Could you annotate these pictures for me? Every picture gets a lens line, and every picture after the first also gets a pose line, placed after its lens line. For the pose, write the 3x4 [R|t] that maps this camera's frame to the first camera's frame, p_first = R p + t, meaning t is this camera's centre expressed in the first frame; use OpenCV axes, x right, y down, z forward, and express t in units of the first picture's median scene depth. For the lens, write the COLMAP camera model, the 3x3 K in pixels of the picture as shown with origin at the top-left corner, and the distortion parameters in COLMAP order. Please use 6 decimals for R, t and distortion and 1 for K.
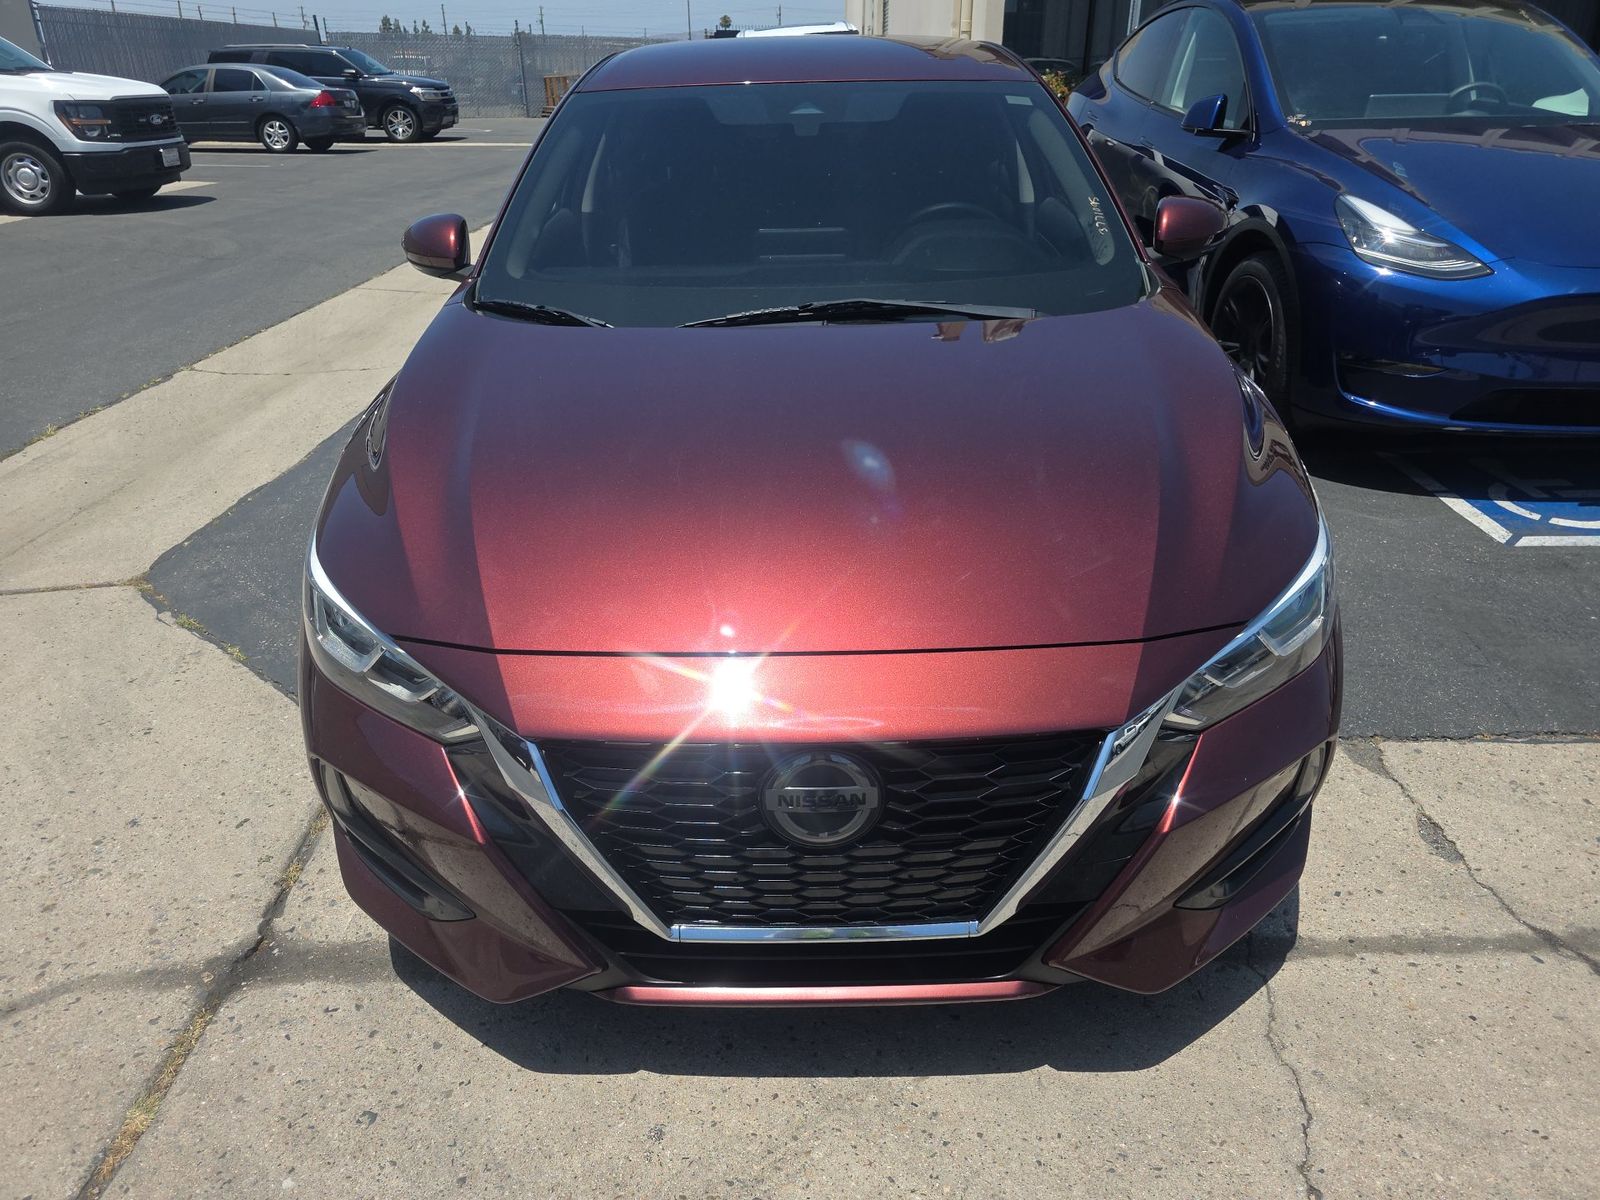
lens RADIAL K [[1074.4, 0, 796.5], [0, 1074.4, 604.3], [0, 0, 1]] dist [0.007133, -0.014001]
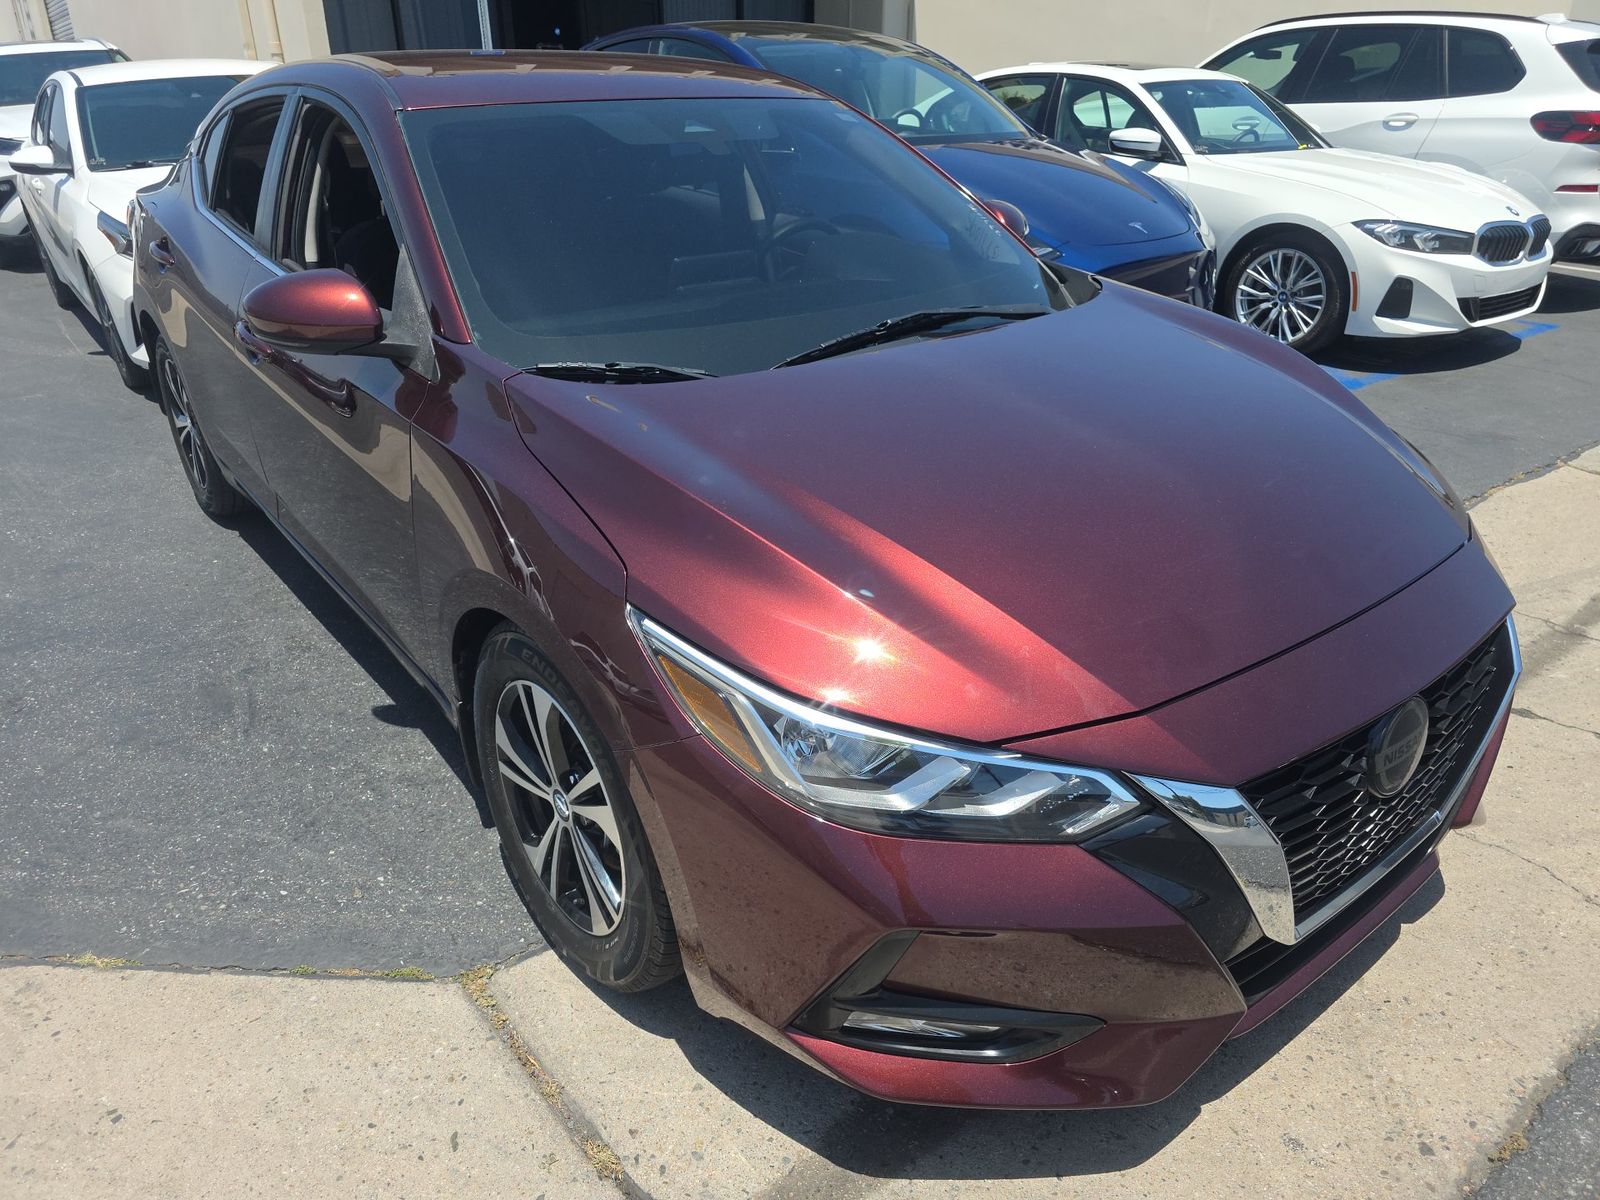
lens RADIAL K [[1074.4, 0, 795.1], [0, 1074.4, 595.9], [0, 0, 1]] dist [0.007133, -0.014001]
pose [[0.802203, -0.257091, 0.538864, -0.635338], [0.276231, 0.959953, 0.046770, -0.110733], [-0.529308, 0.111332, 0.841093, 0.259416]]
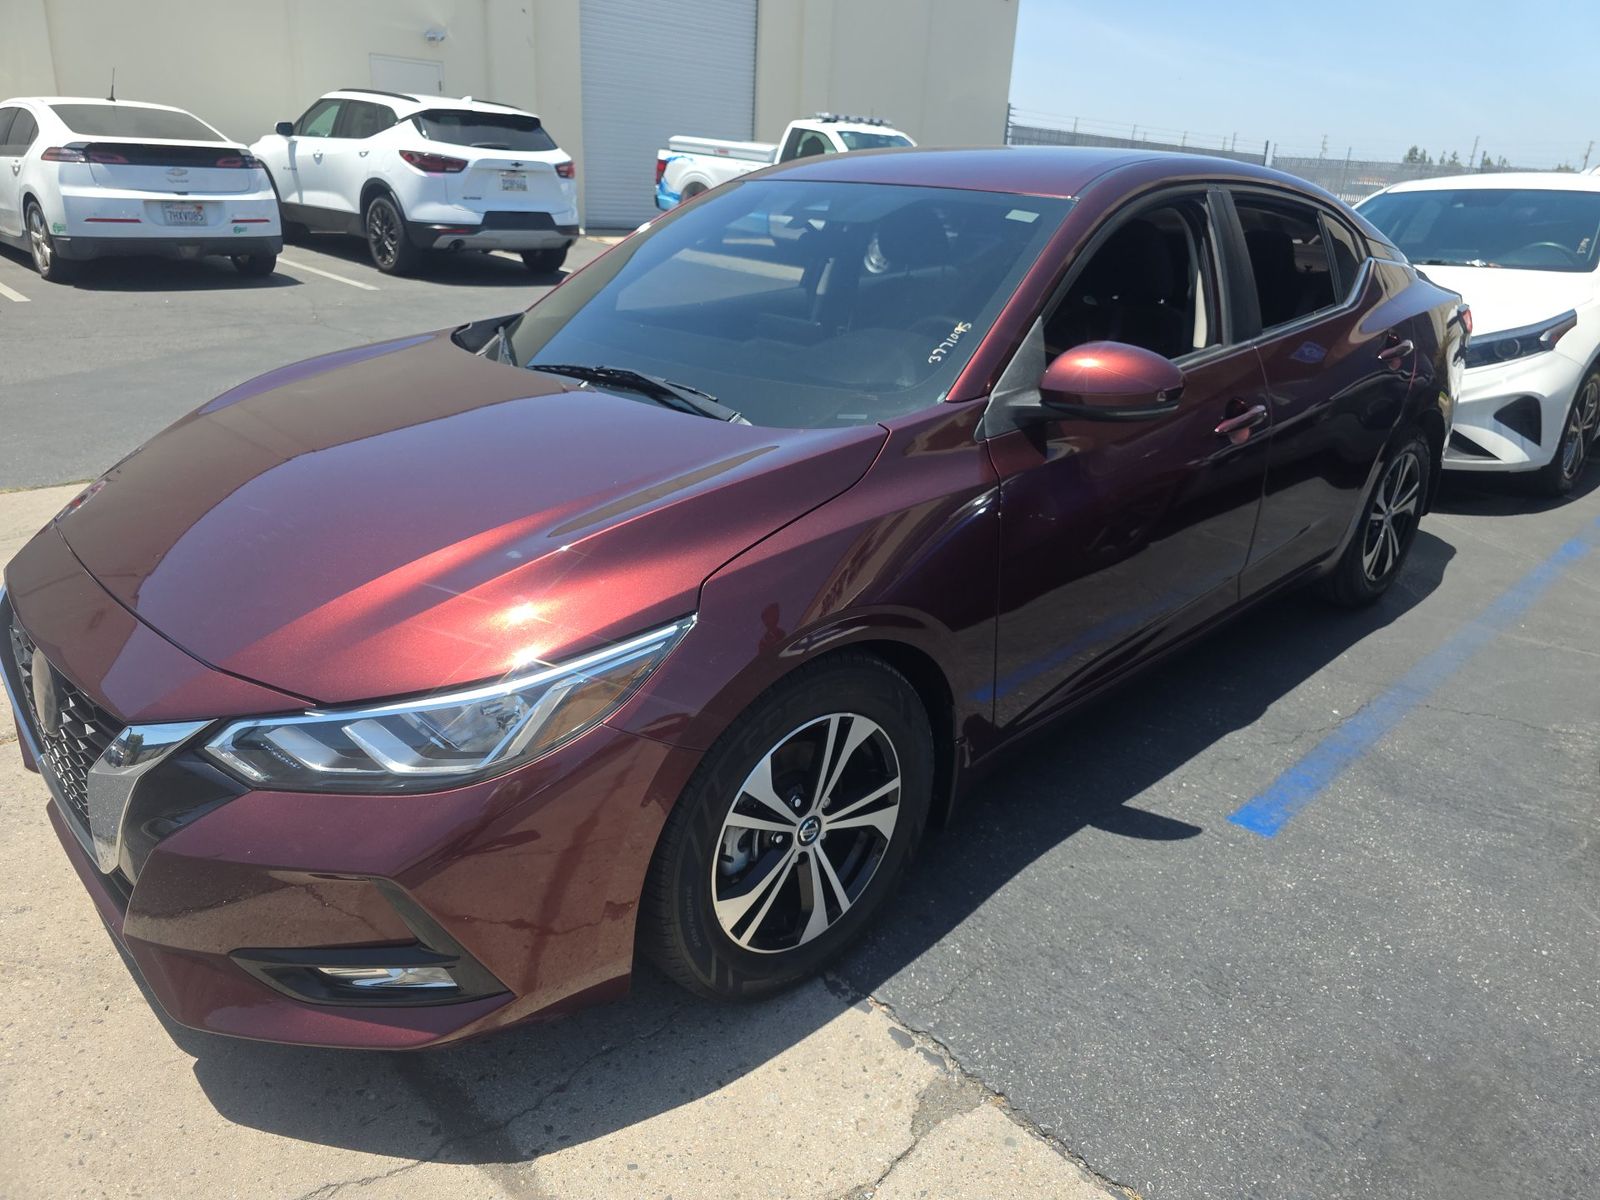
lens RADIAL K [[1074.4, 0, 805.5], [0, 1074.4, 605.2], [0, 0, 1]] dist [0.007133, -0.014001]
pose [[0.704398, 0.299622, -0.643467, 0.905119], [-0.359143, 0.932382, 0.041001, -0.177124], [0.612242, 0.202216, 0.764375, 0.367873]]
